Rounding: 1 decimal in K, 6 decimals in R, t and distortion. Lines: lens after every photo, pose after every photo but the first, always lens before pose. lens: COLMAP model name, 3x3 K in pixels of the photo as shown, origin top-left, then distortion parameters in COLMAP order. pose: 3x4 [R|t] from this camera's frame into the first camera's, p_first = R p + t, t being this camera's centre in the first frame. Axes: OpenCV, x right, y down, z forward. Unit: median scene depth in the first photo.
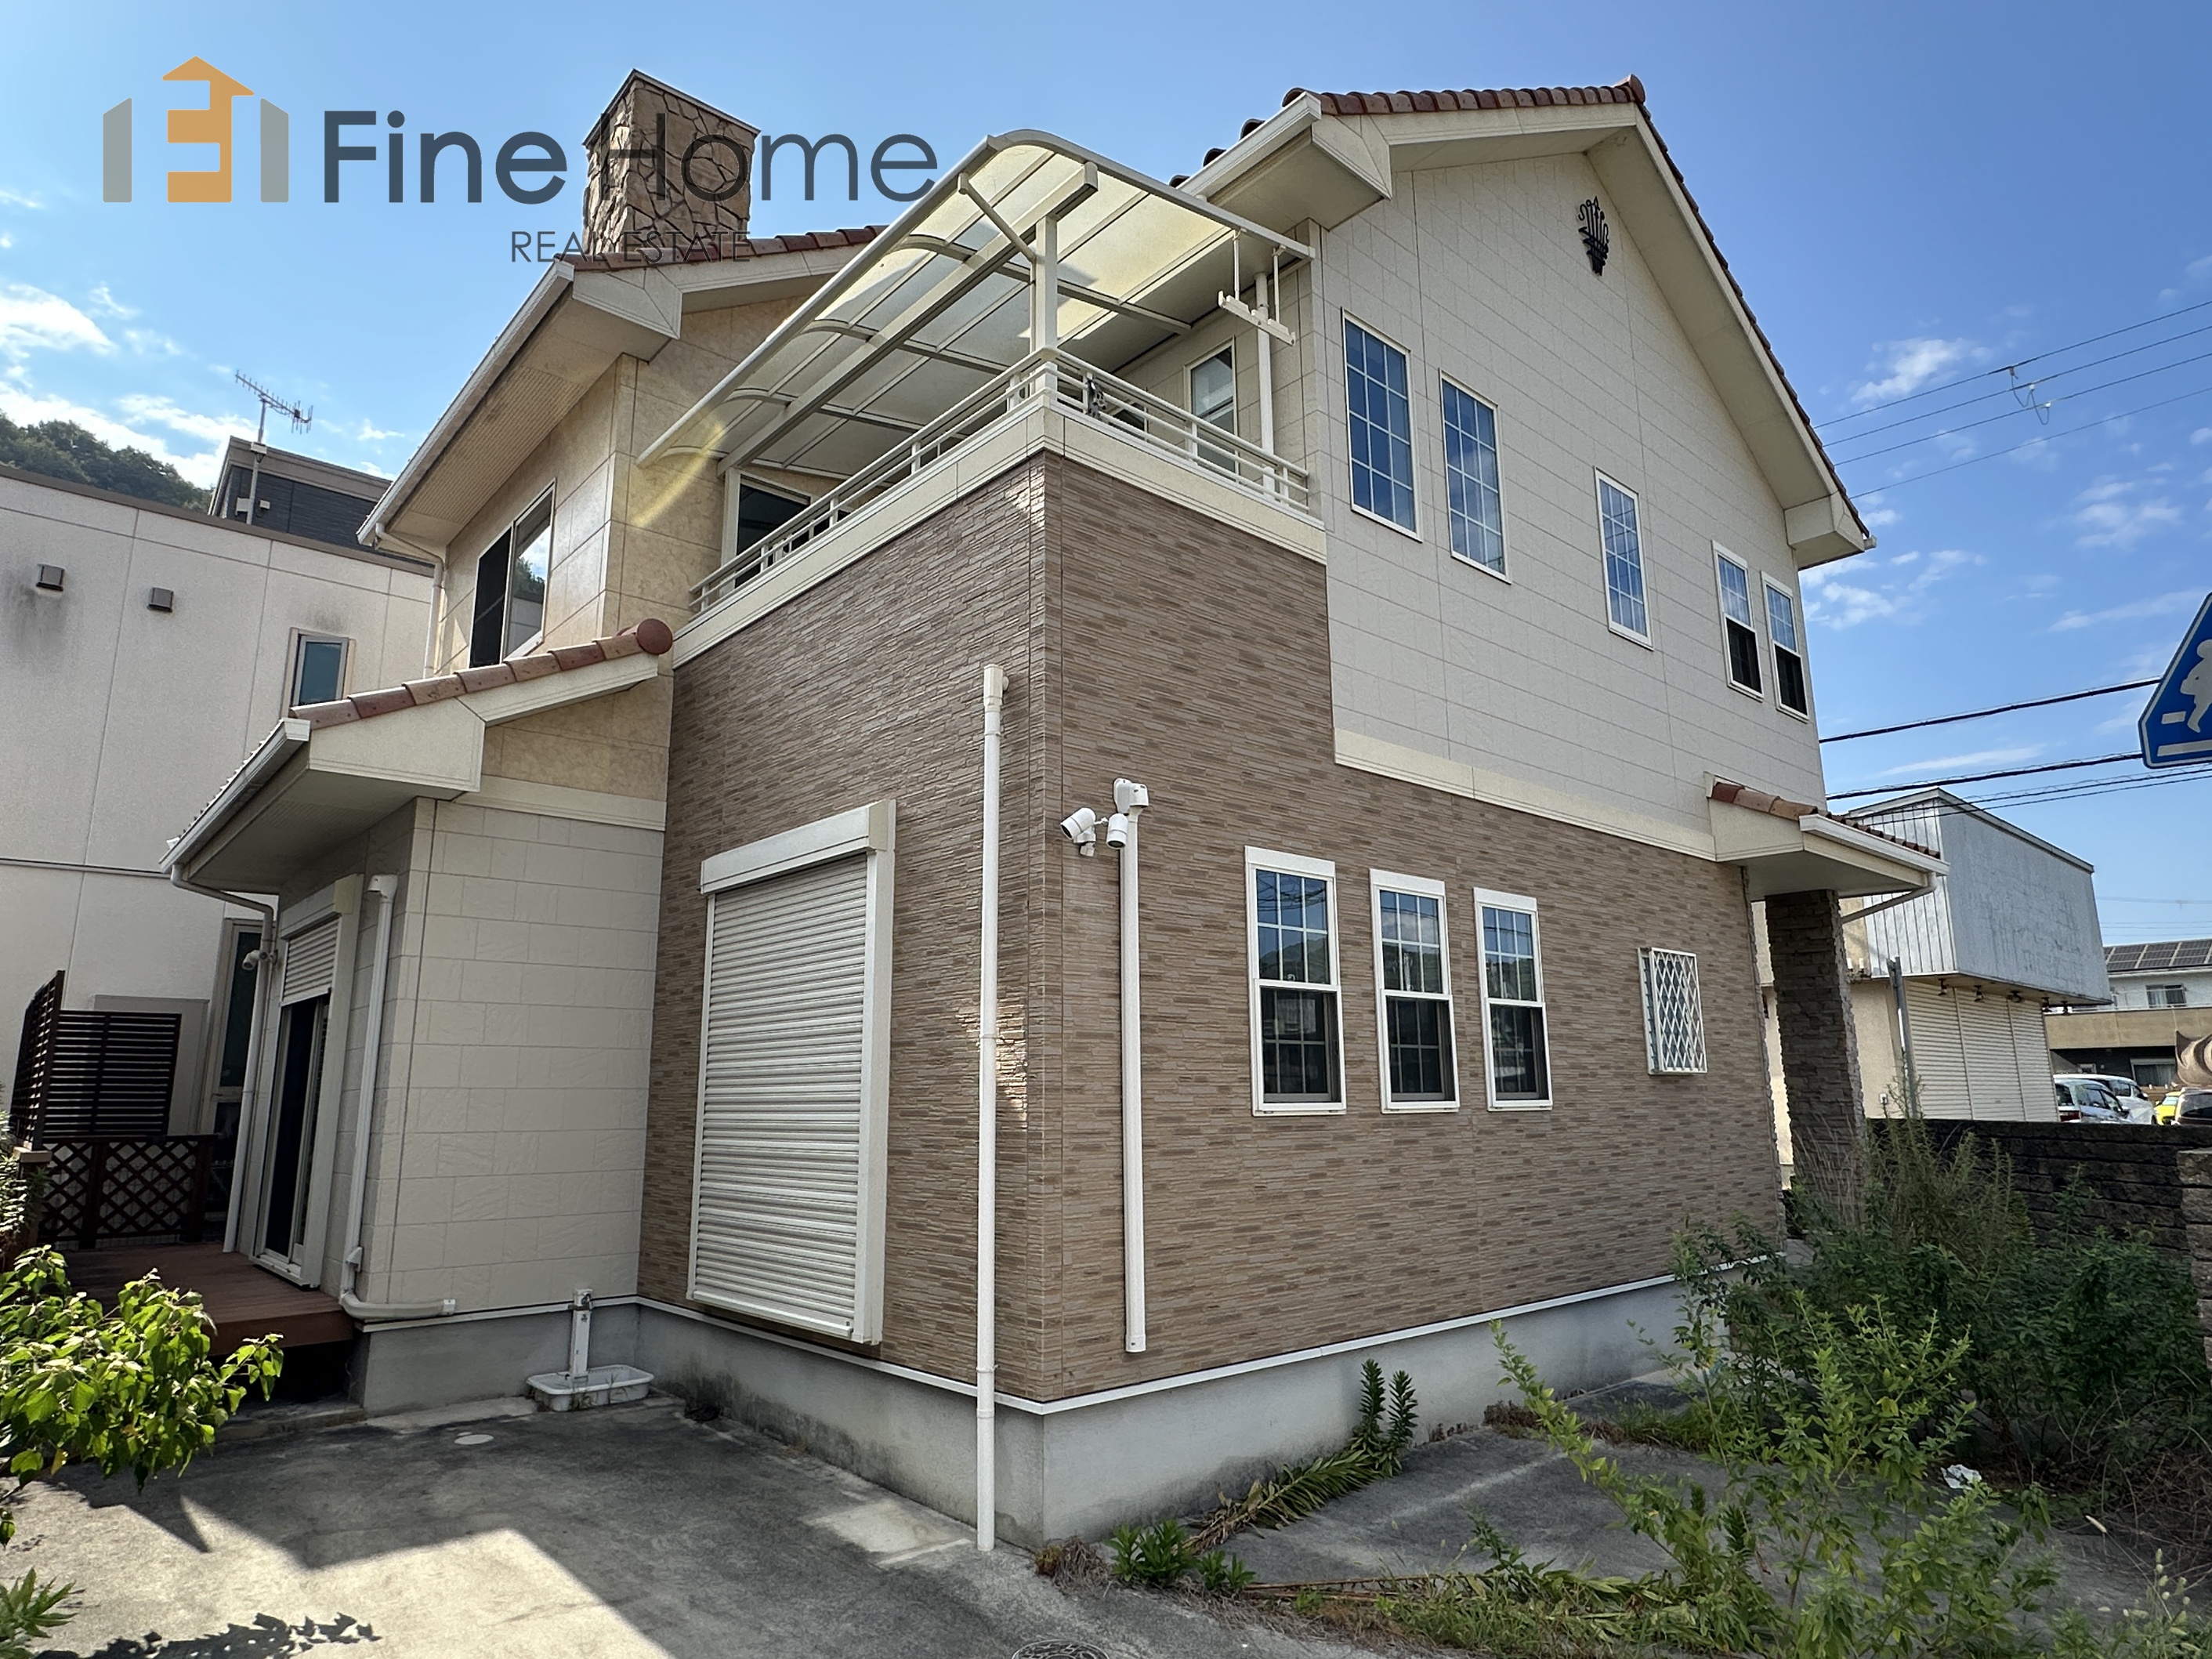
lens RADIAL K [[1287.1, 0, 1102.7], [0, 1287.1, 836.9], [0, 0, 1]] dist [-0.003202, 0.002248]
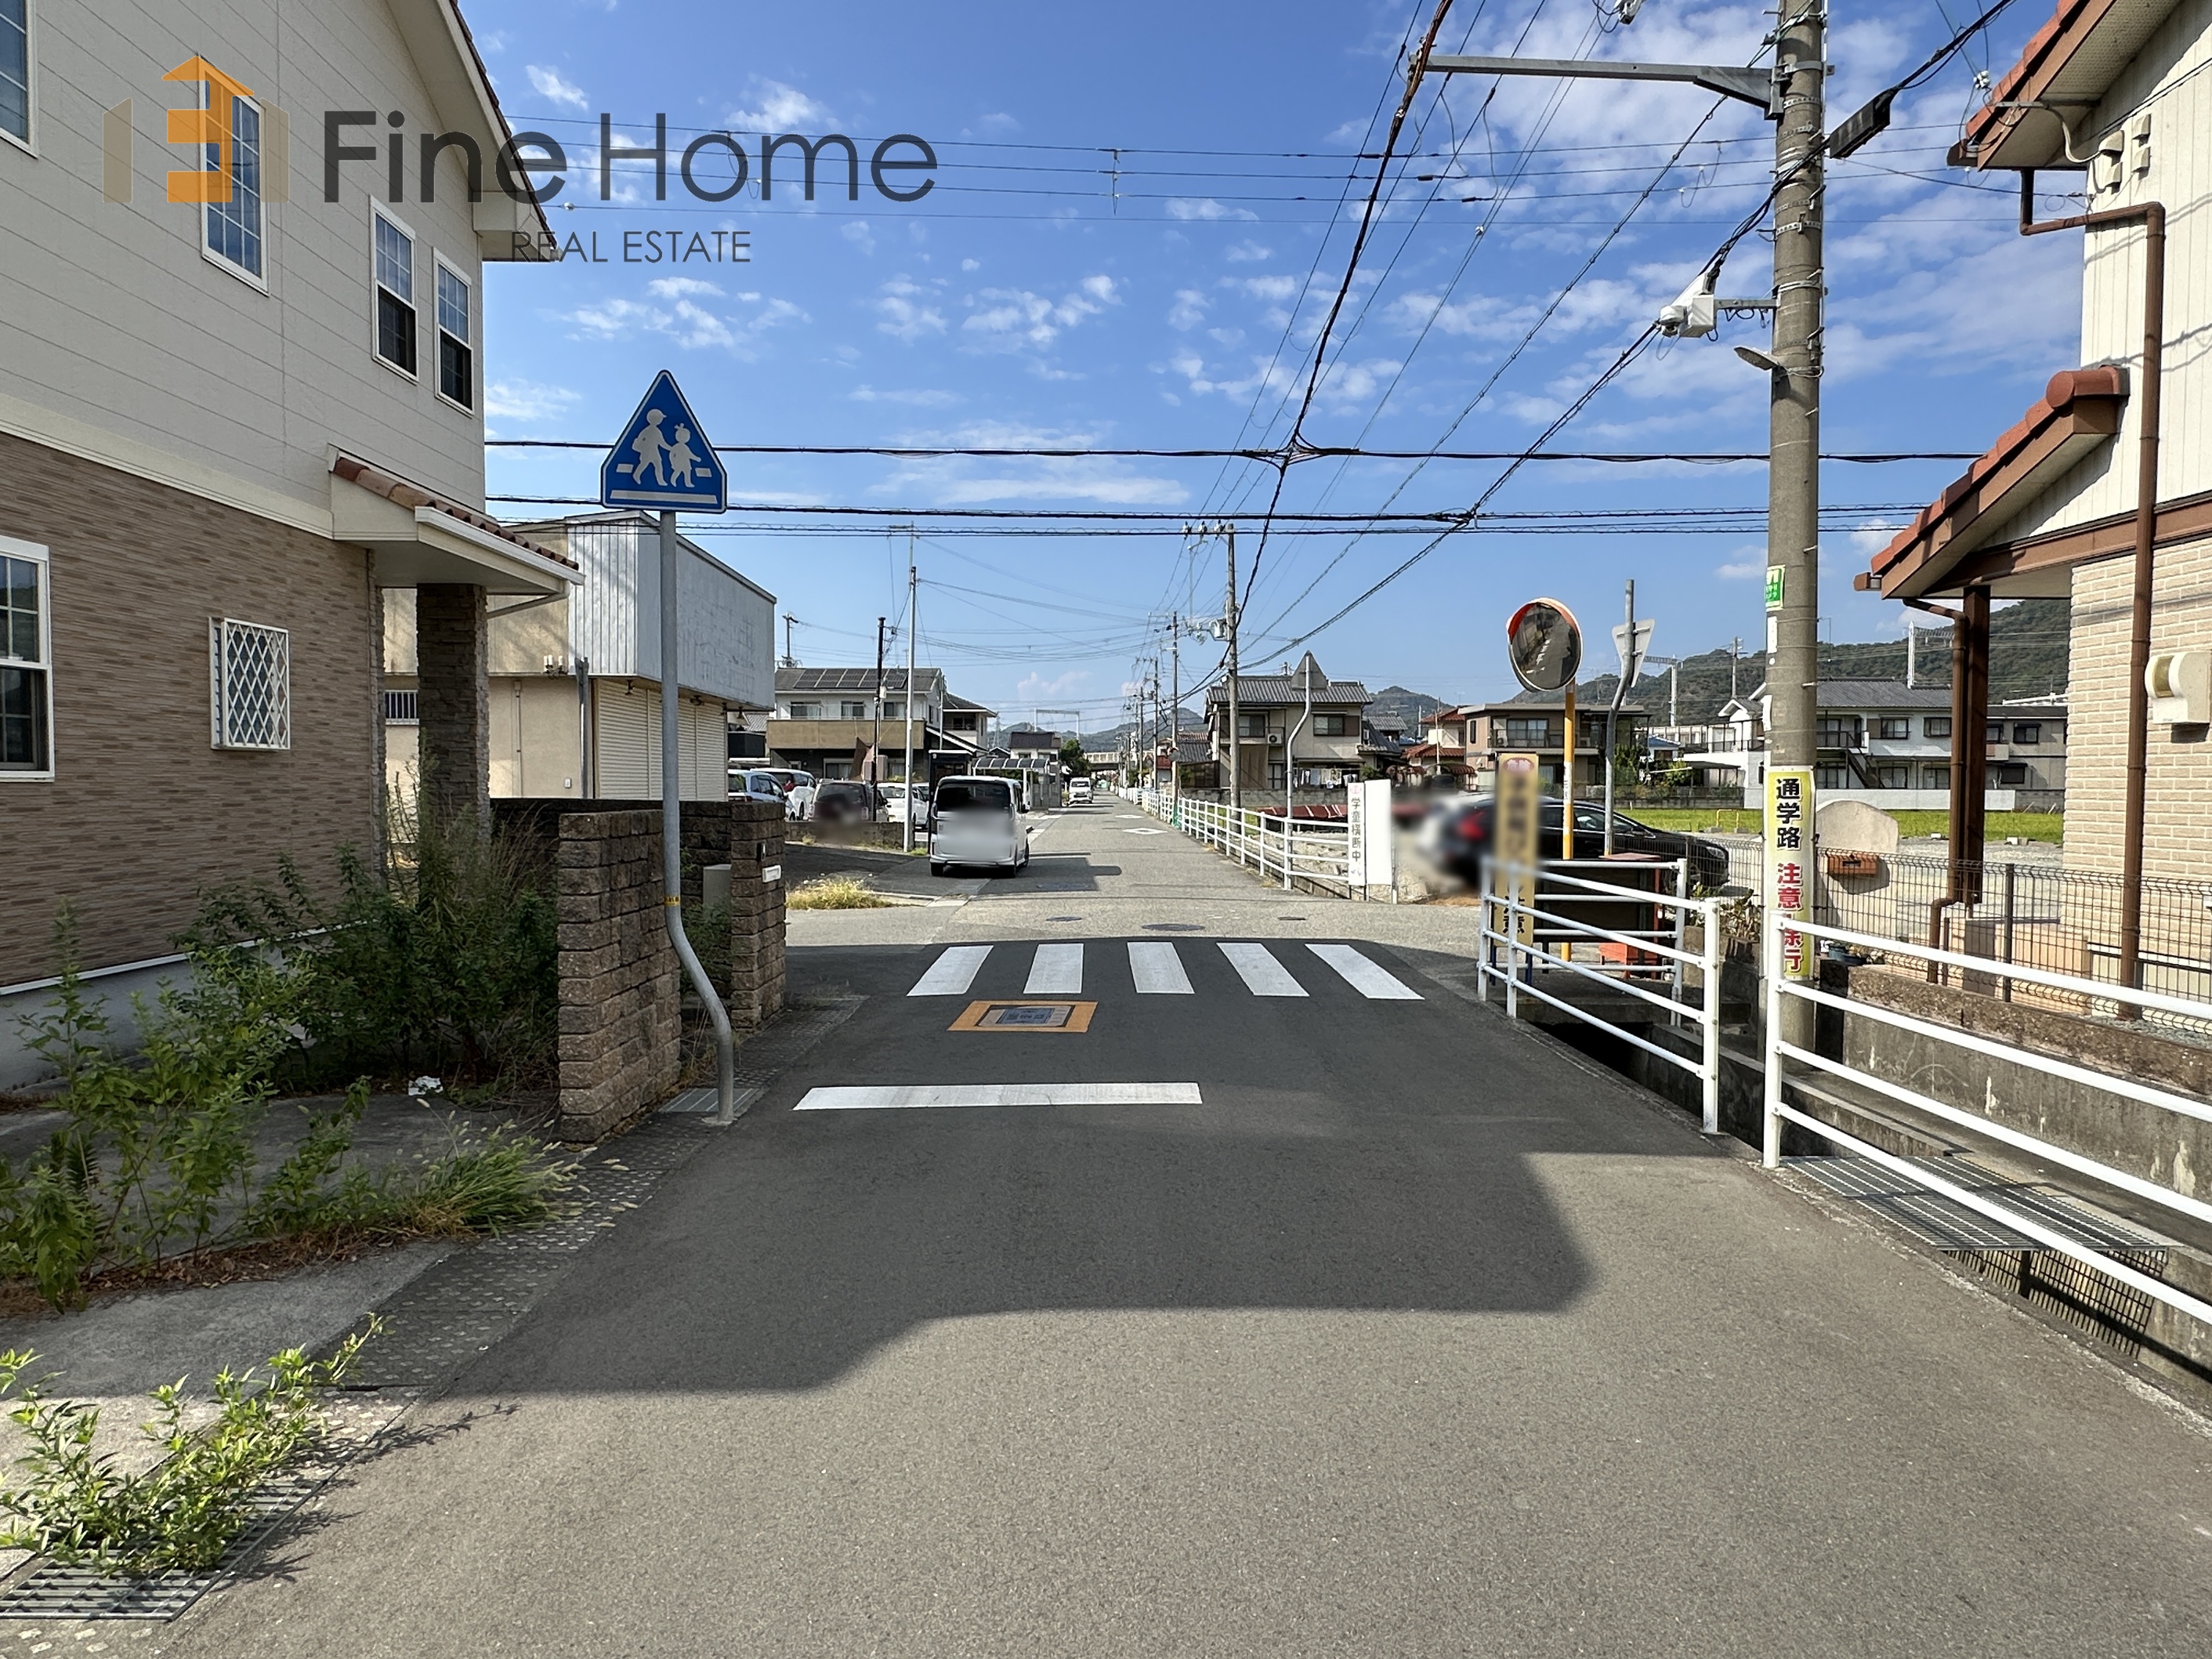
lens RADIAL K [[1287.1, 0, 1102.7], [0, 1287.1, 836.9], [0, 0, 1]] dist [-0.003202, 0.002248]
pose [[0.652703, -0.020114, 0.757347, 0.136322], [-0.159826, 0.973495, 0.163597, -0.017192], [-0.740564, -0.227824, 0.632188, -0.129709]]
